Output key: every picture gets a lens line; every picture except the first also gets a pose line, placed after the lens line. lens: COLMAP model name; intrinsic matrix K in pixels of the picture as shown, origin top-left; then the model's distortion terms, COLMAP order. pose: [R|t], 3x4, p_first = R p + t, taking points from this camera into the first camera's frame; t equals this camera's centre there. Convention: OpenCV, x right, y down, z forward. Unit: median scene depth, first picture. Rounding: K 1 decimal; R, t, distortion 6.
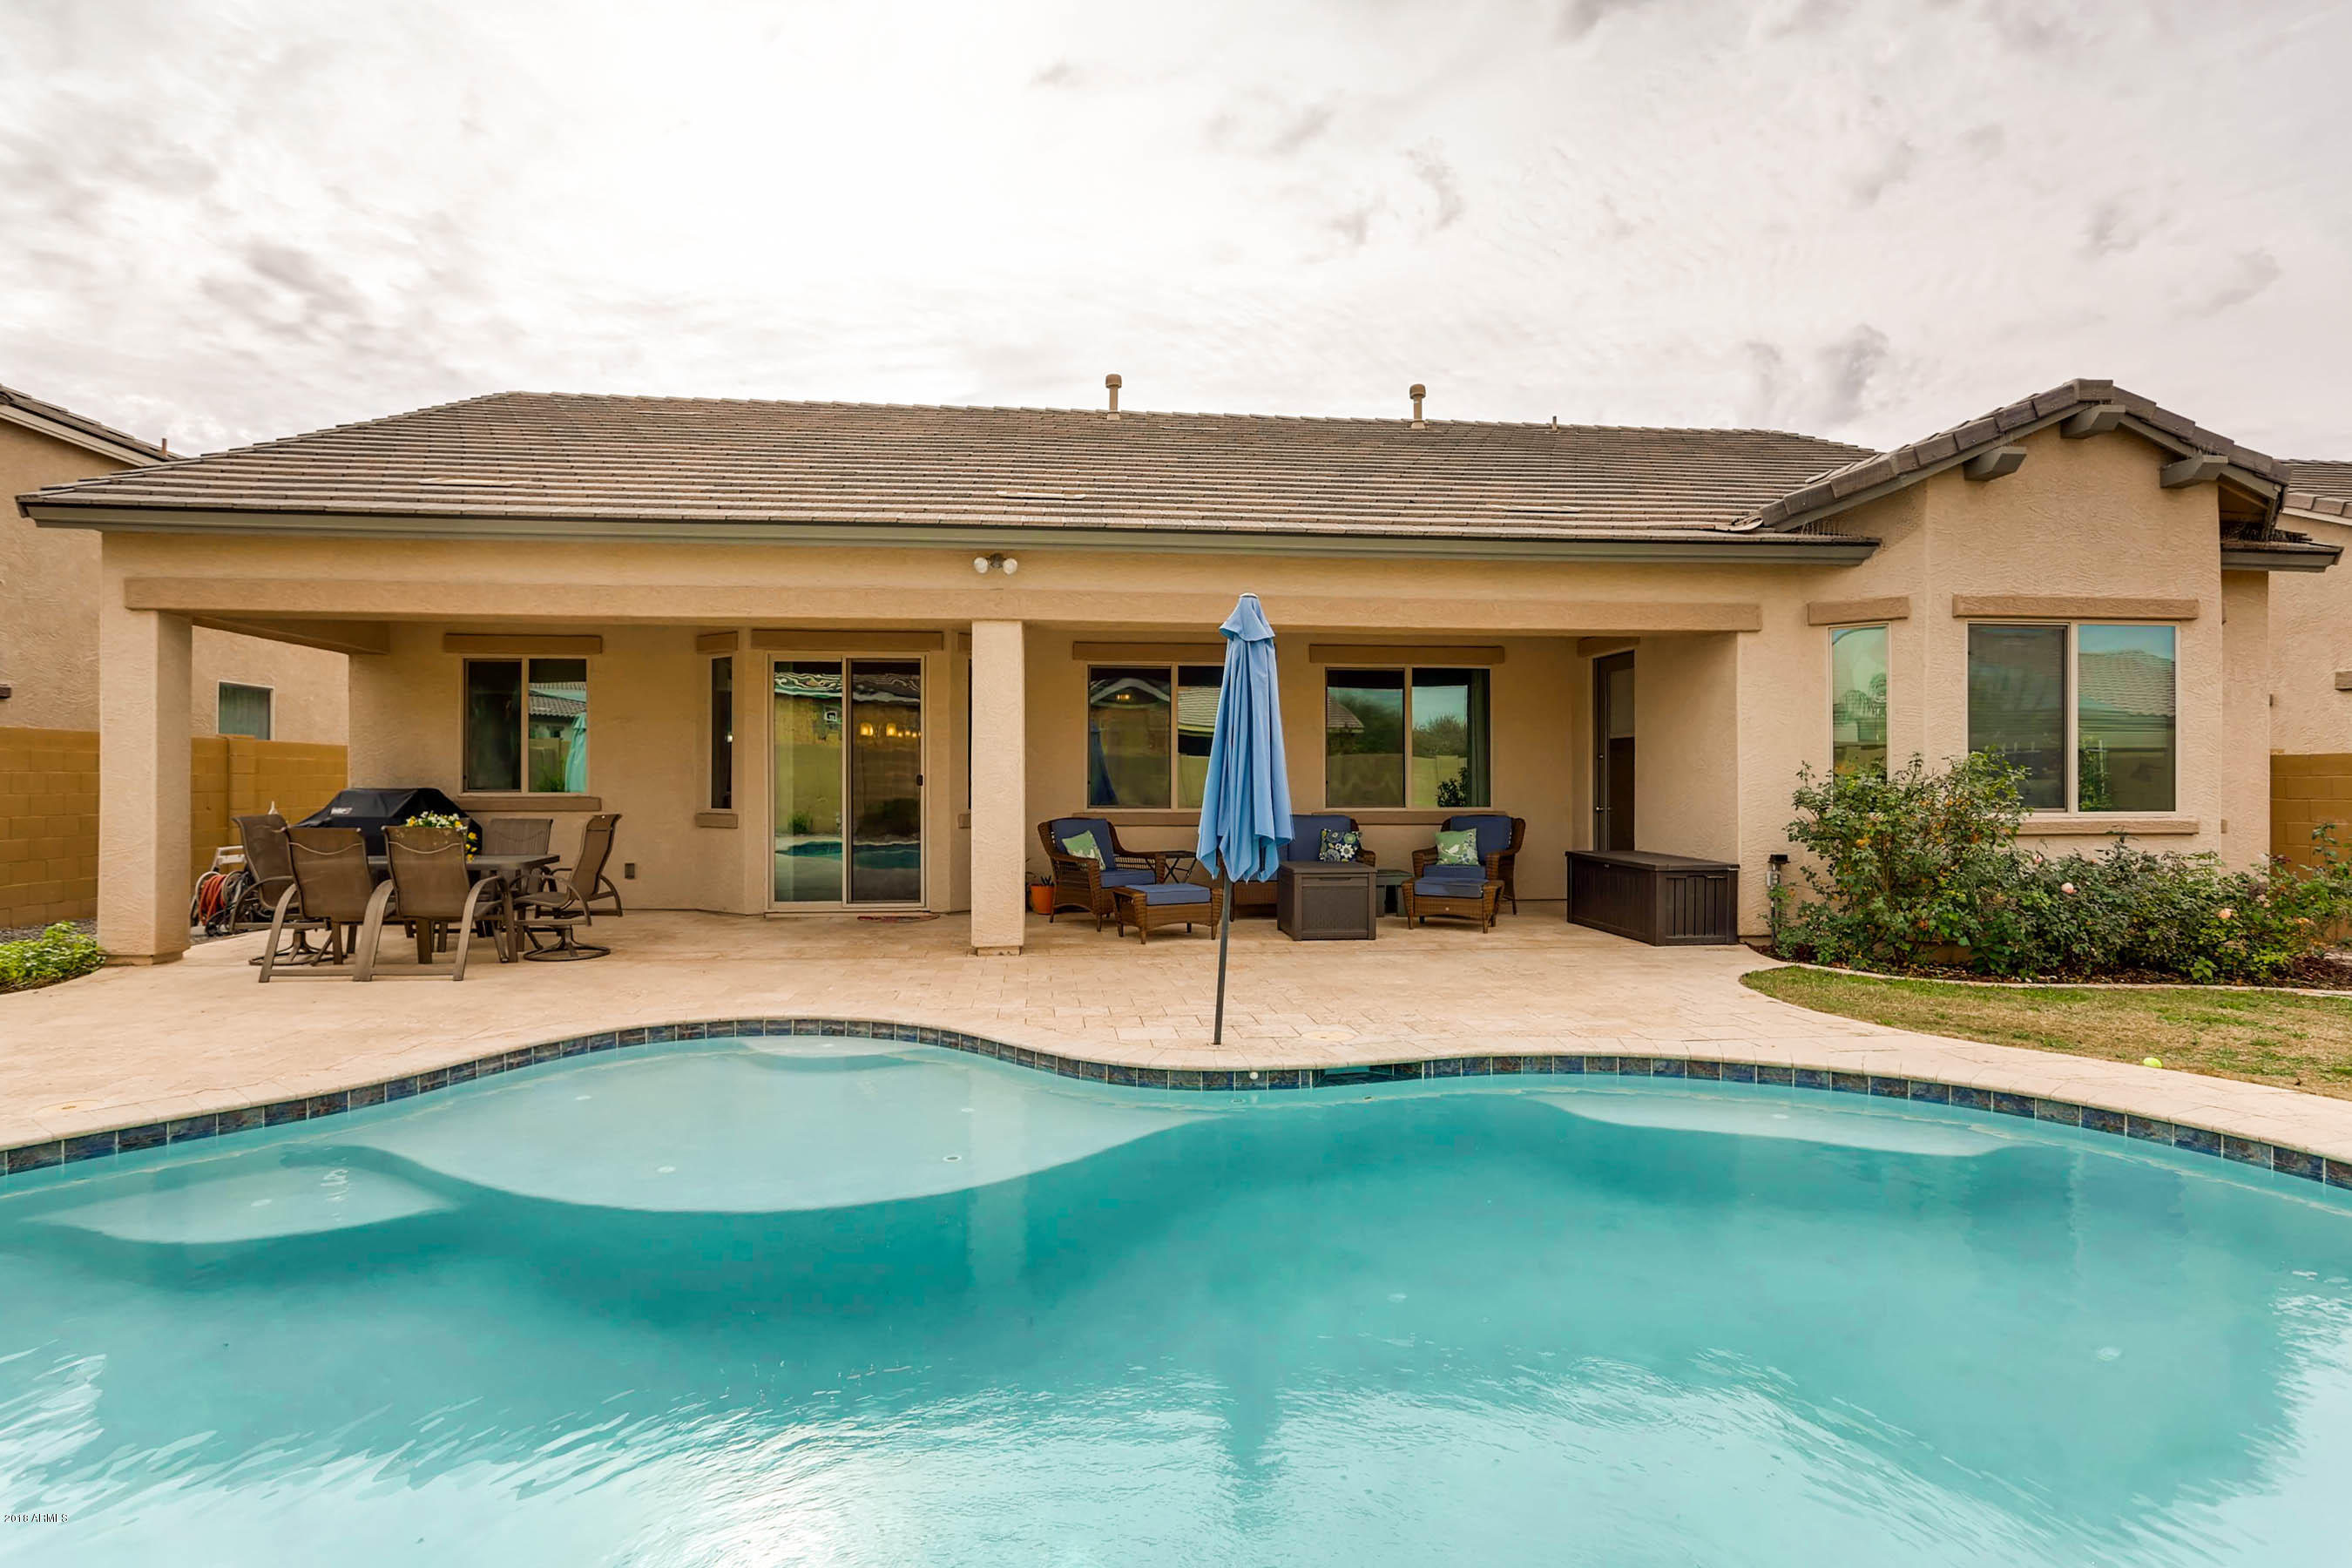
lens RADIAL K [[1120.8, 0, 1163.8], [0, 1120.8, 773.5], [0, 0, 1]] dist [-0.008568, 0.000236]
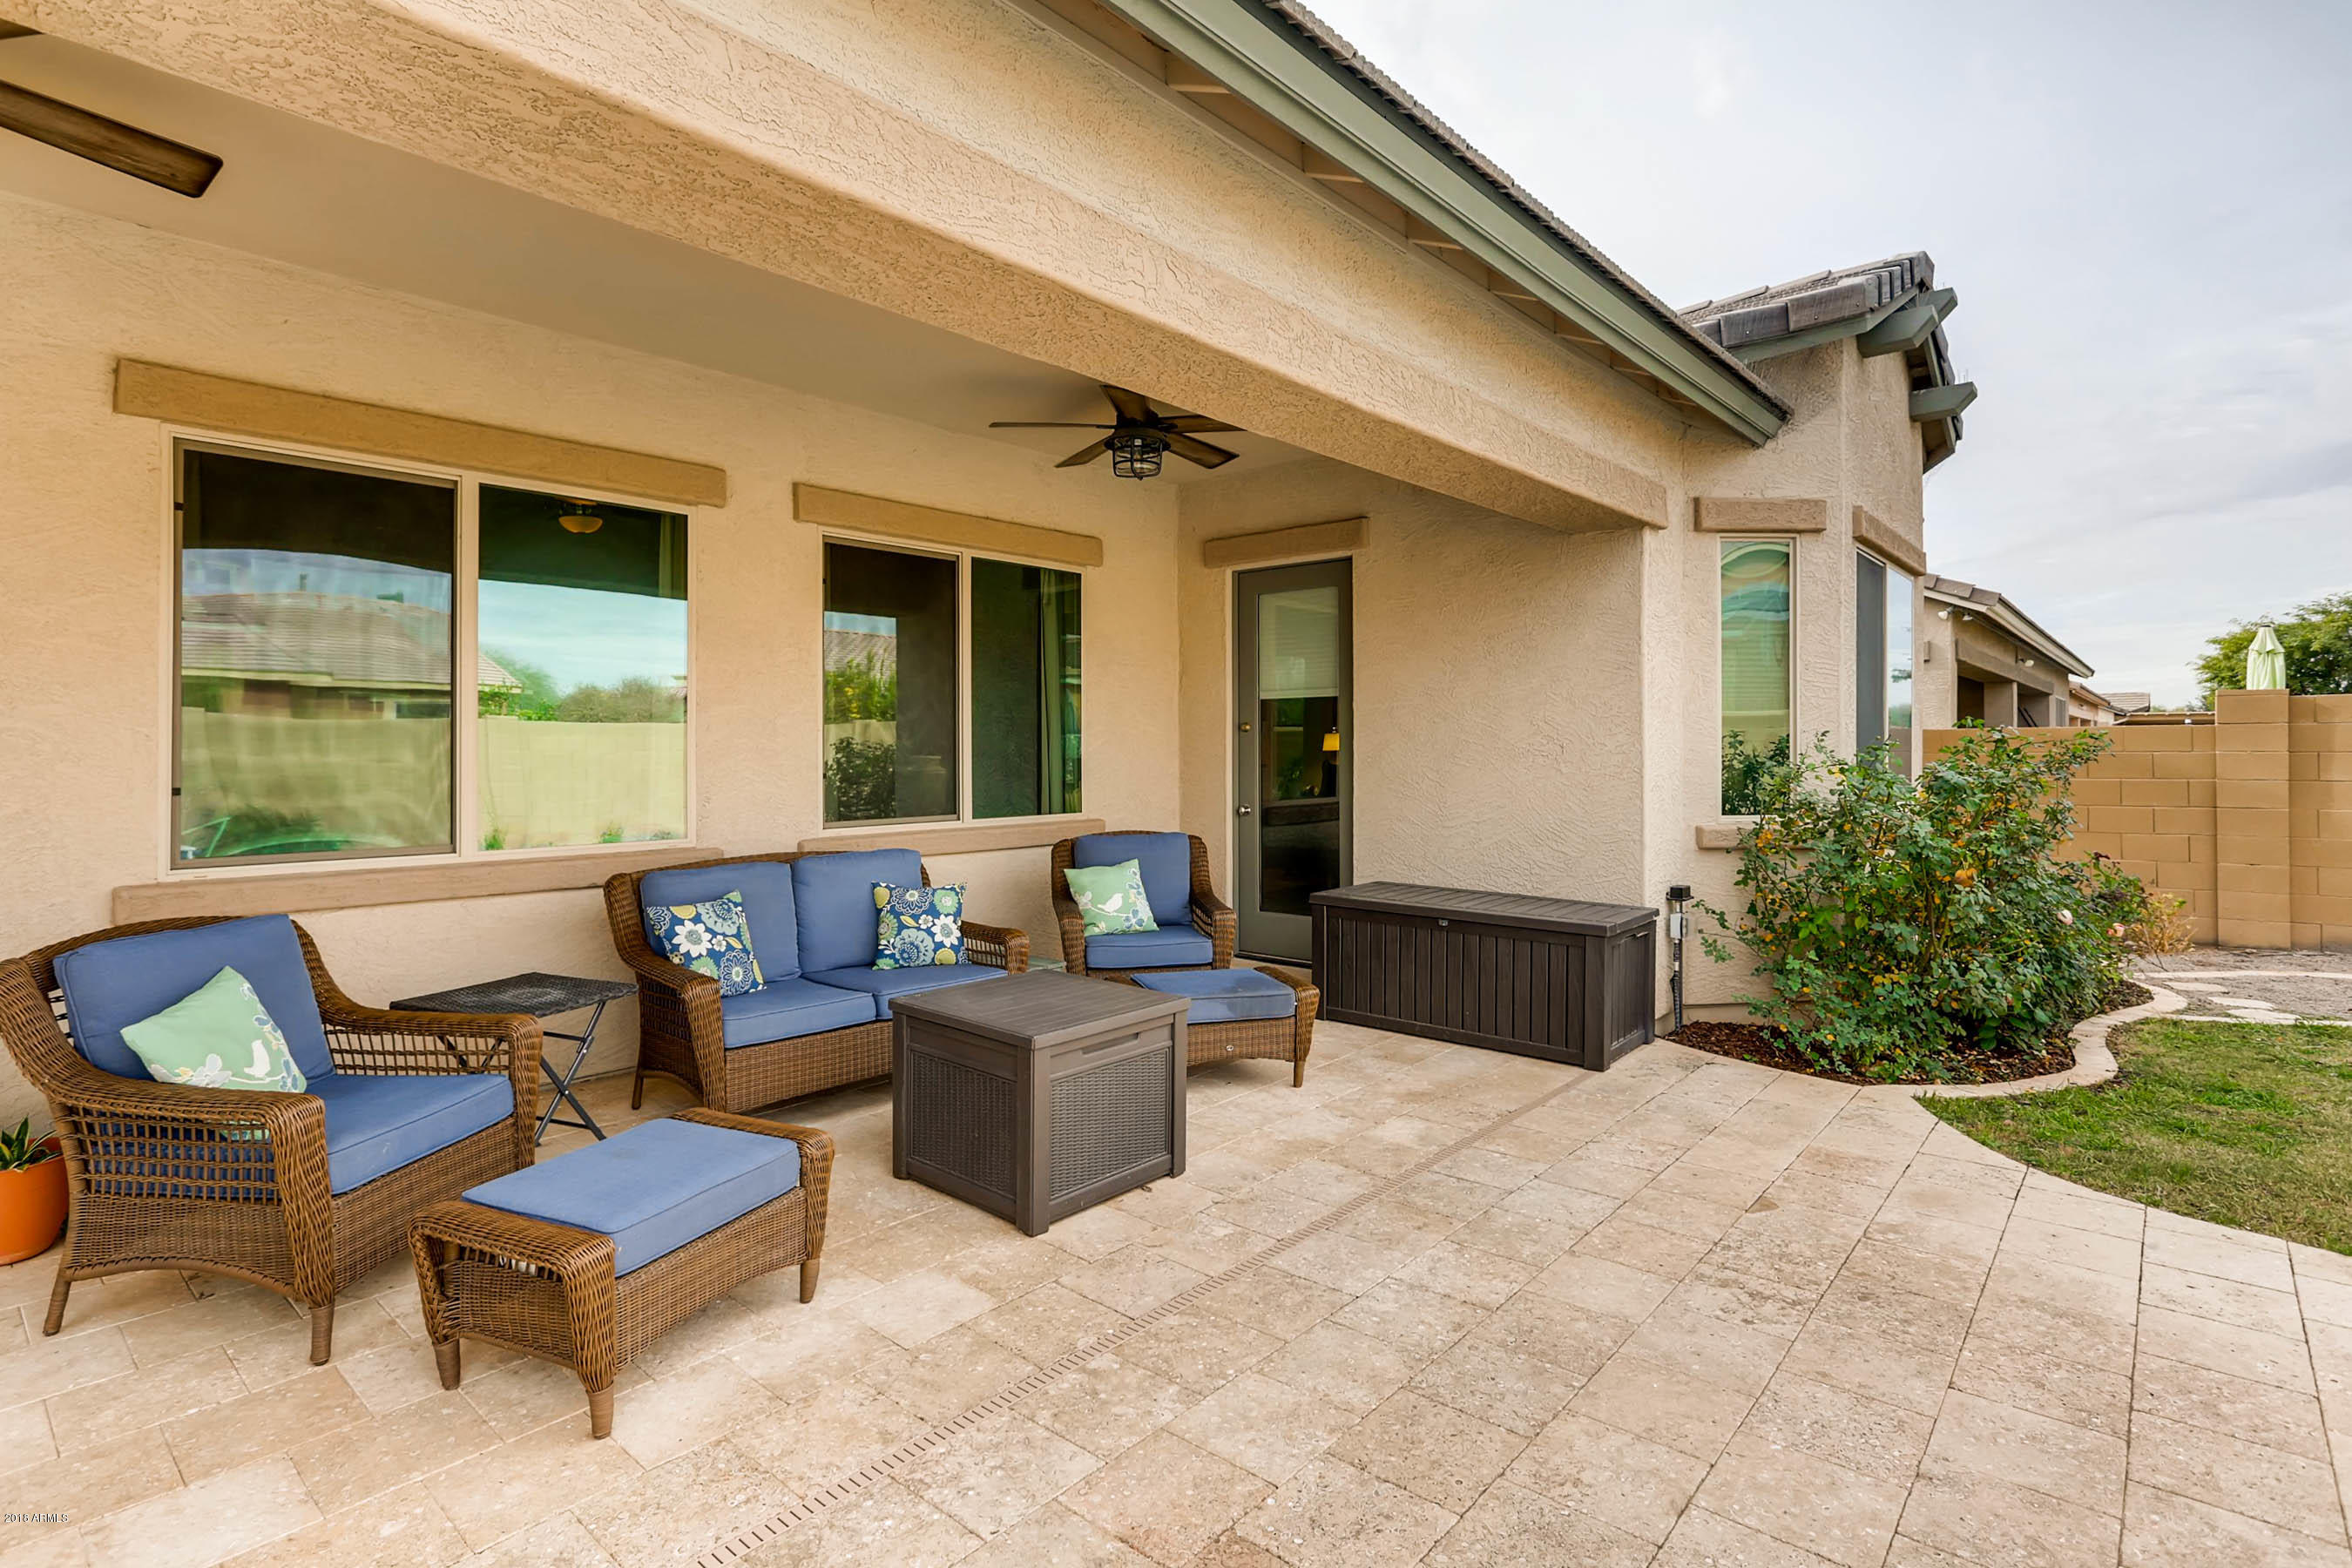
lens RADIAL K [[1124.6, 0, 1166.9], [0, 1124.6, 763.2], [0, 0, 1]] dist [-0.010149, 0.004153]
pose [[0.737559, -0.014894, 0.675119, -0.087528], [0.002303, 0.999806, 0.019541, -0.009178], [-0.675279, -0.012858, 0.737450, 0.652195]]
